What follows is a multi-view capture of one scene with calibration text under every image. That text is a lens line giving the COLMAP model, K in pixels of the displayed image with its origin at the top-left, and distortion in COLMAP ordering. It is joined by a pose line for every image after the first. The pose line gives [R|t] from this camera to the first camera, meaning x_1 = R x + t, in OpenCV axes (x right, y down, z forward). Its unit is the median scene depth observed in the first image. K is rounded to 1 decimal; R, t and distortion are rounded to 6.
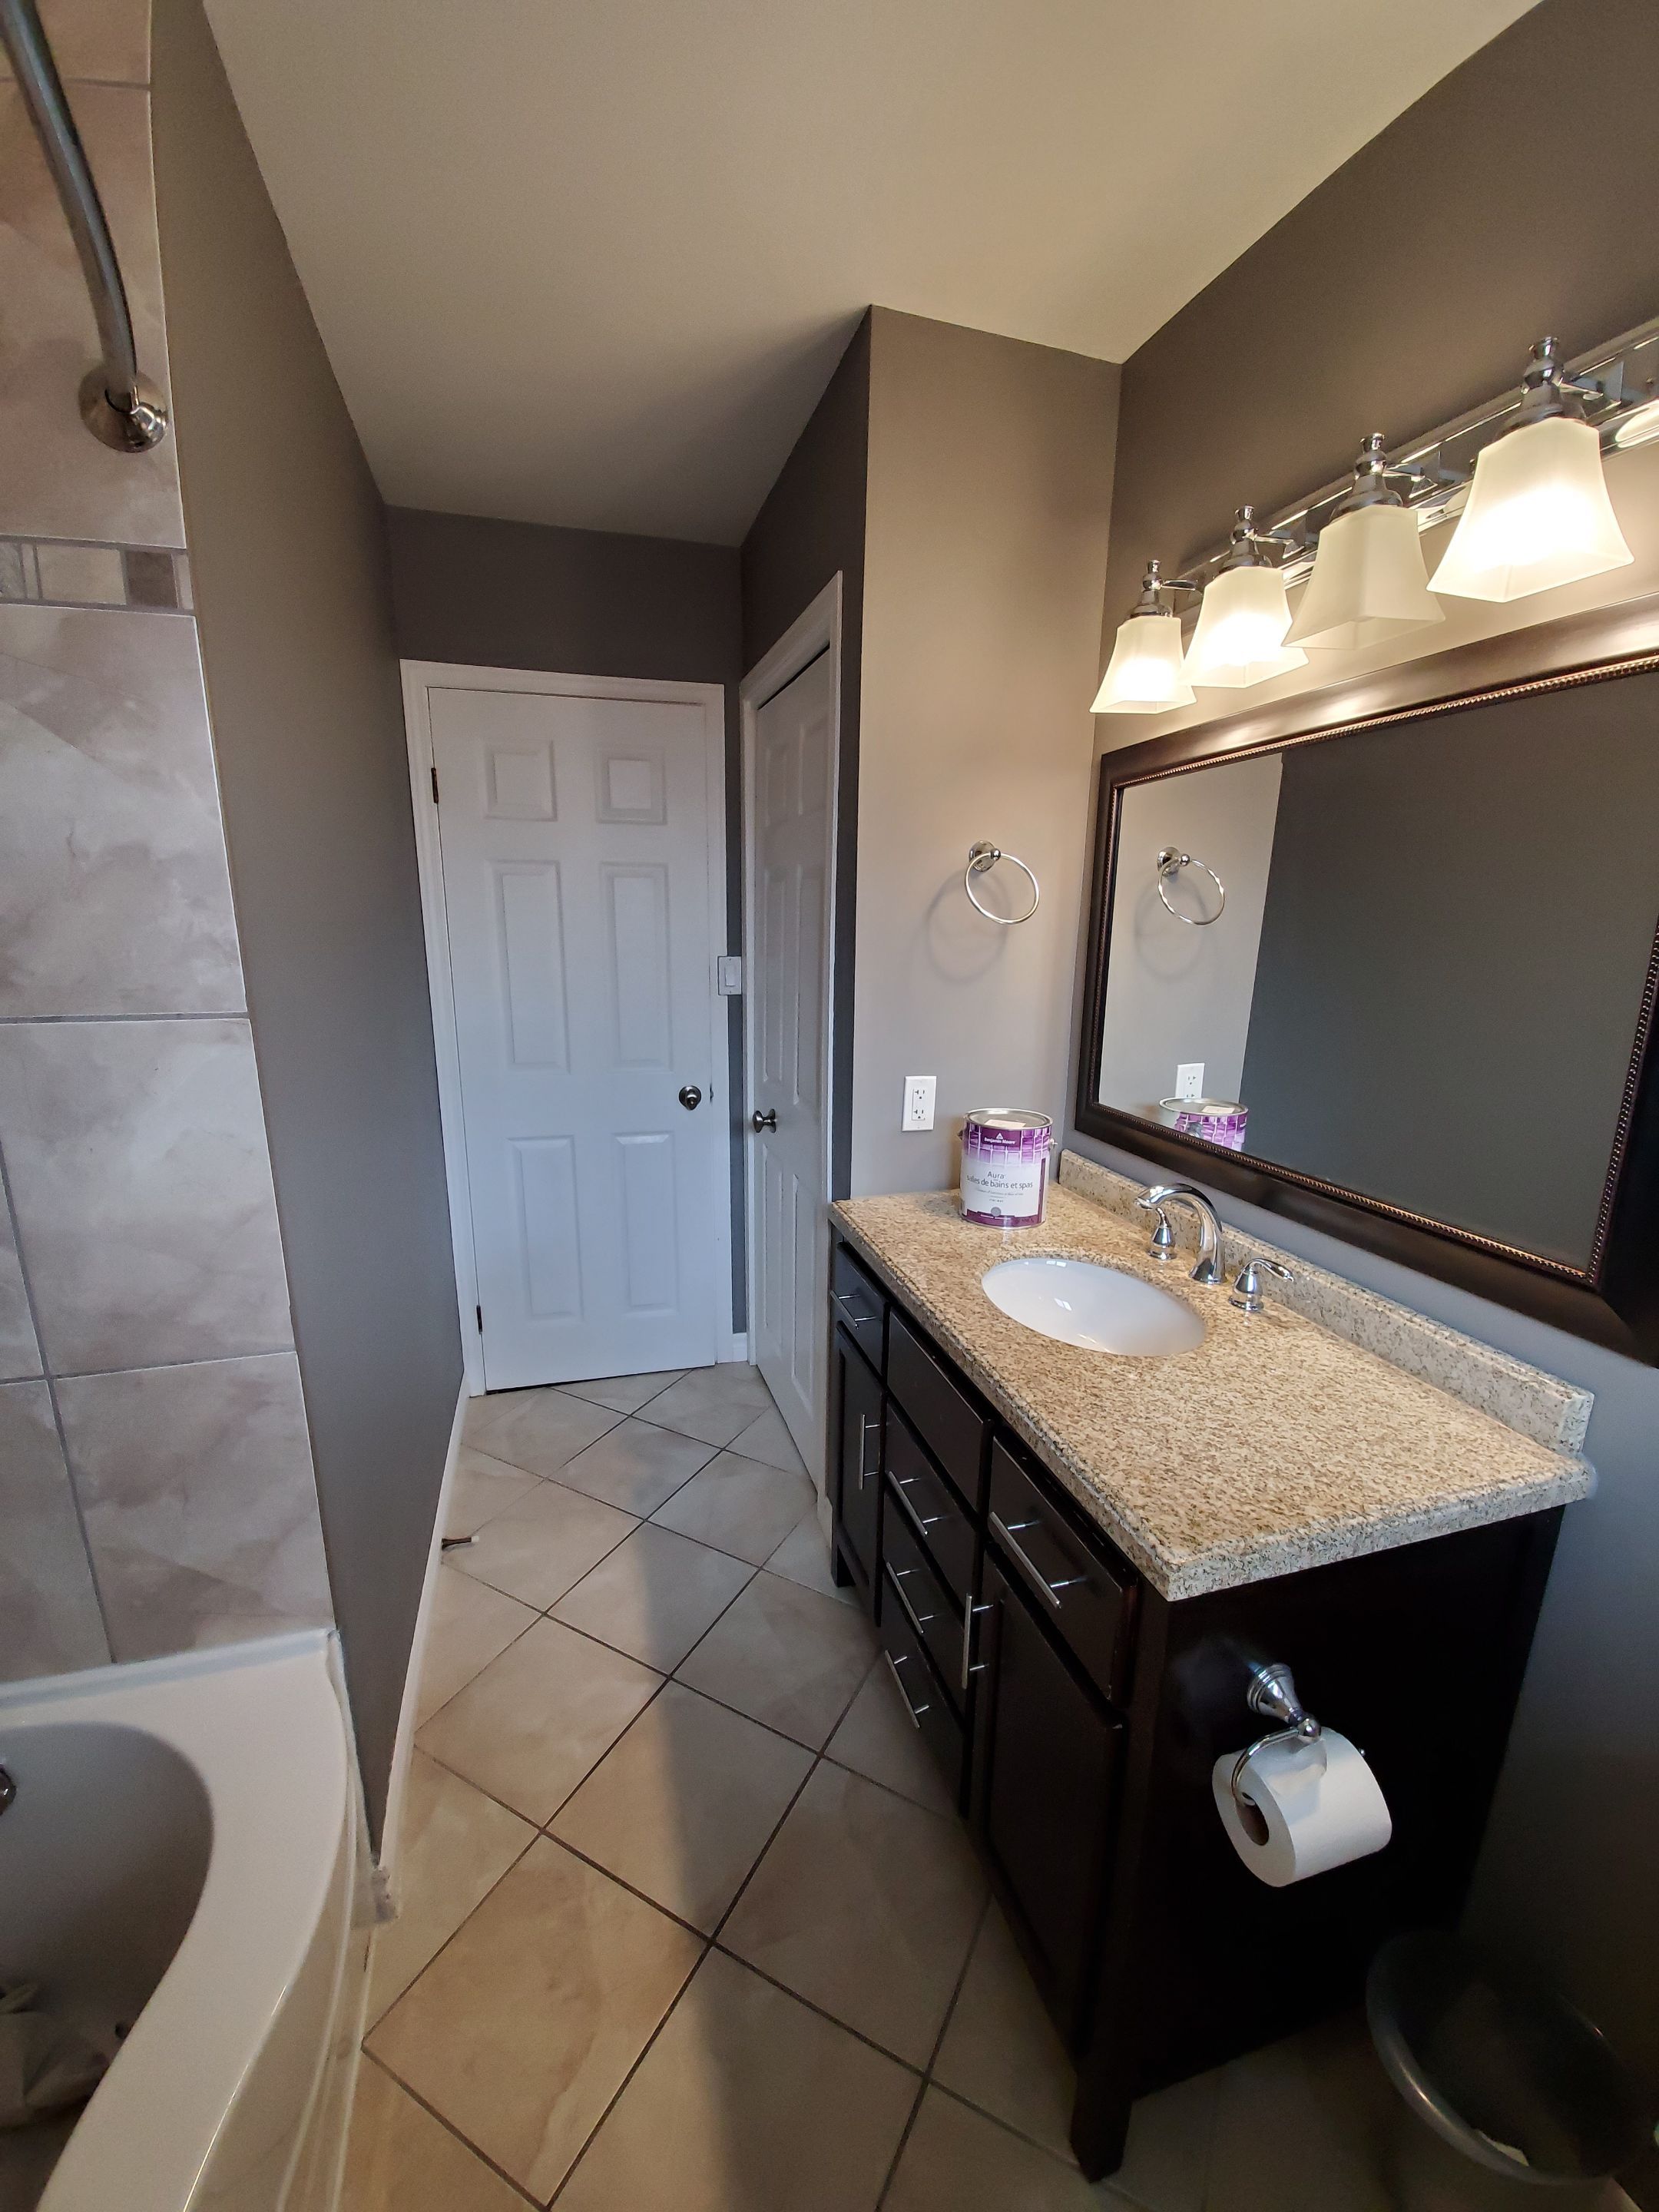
lens RADIAL K [[873.0, 0, 822.9], [0, 873.0, 1120.4], [0, 0, 1]] dist [0.015863, -0.018557]
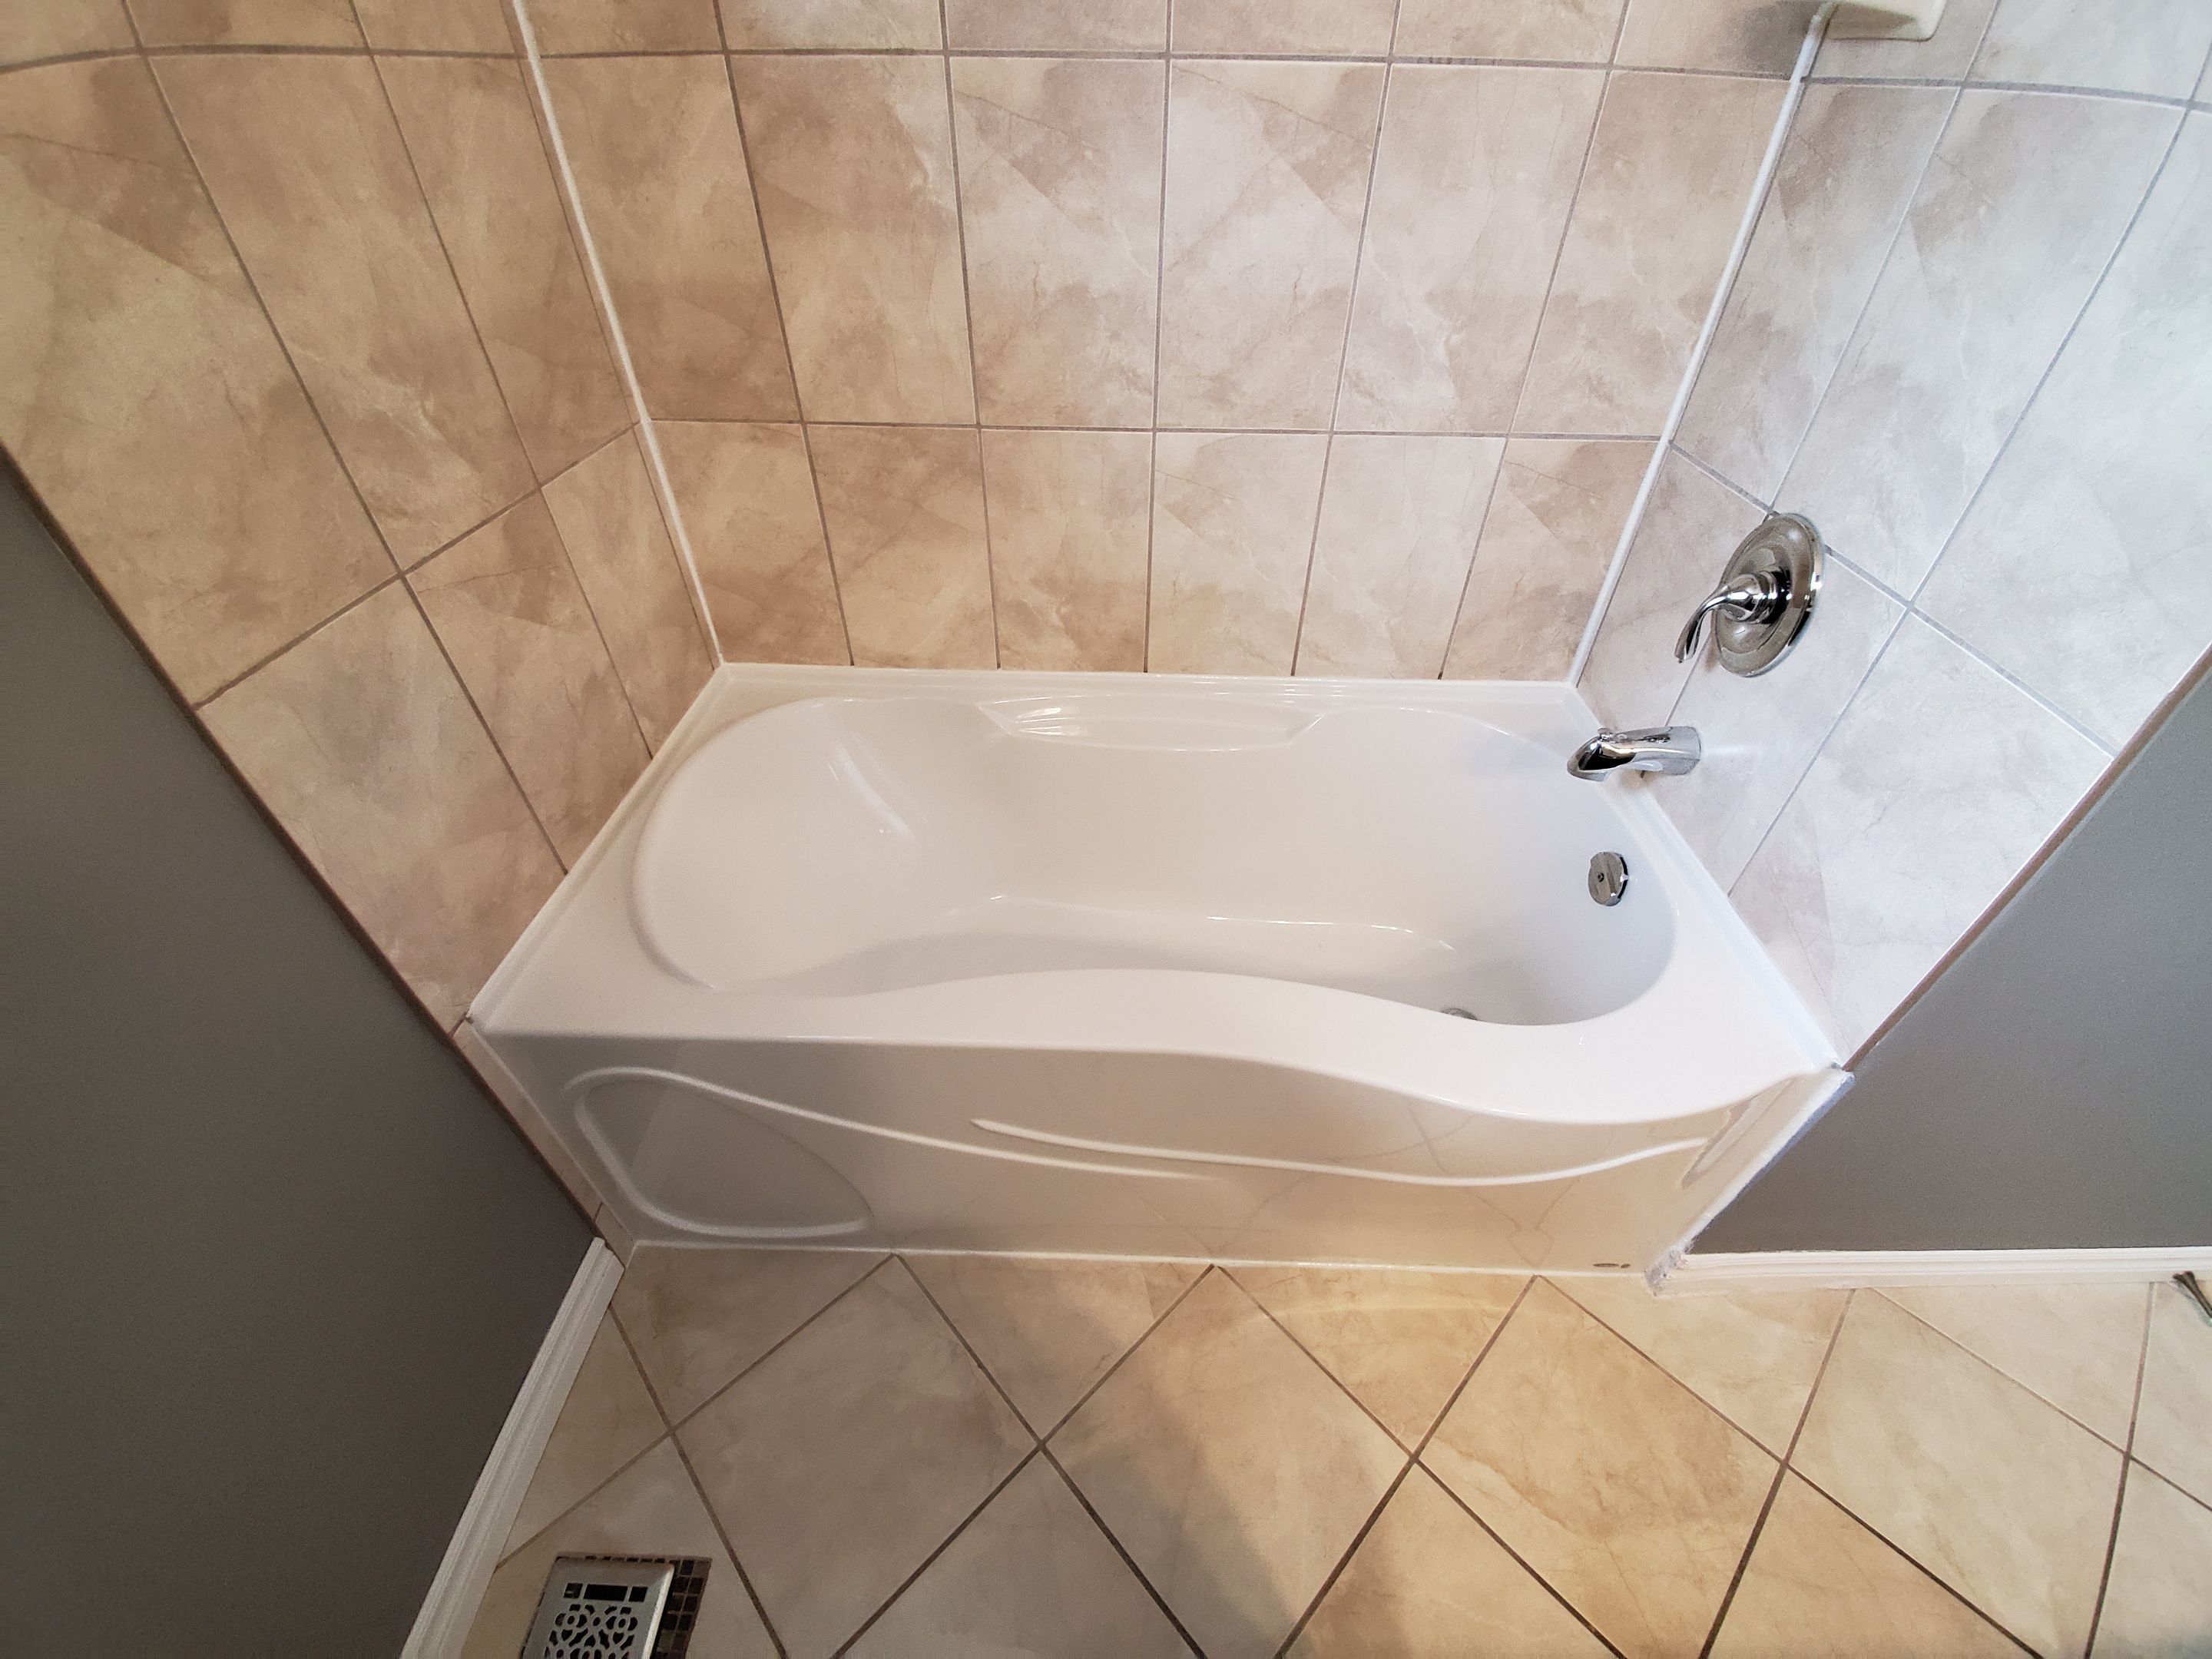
lens RADIAL K [[873.0, 0, 1117.5], [0, 873.0, 838.9], [0, 0, 1]] dist [0.015863, -0.018557]
pose [[-0.305879, 0.613018, -0.728456, 0.102900], [-0.233125, 0.693611, 0.681584, 0.040393], [0.923088, 0.378303, -0.069251, 0.351773]]
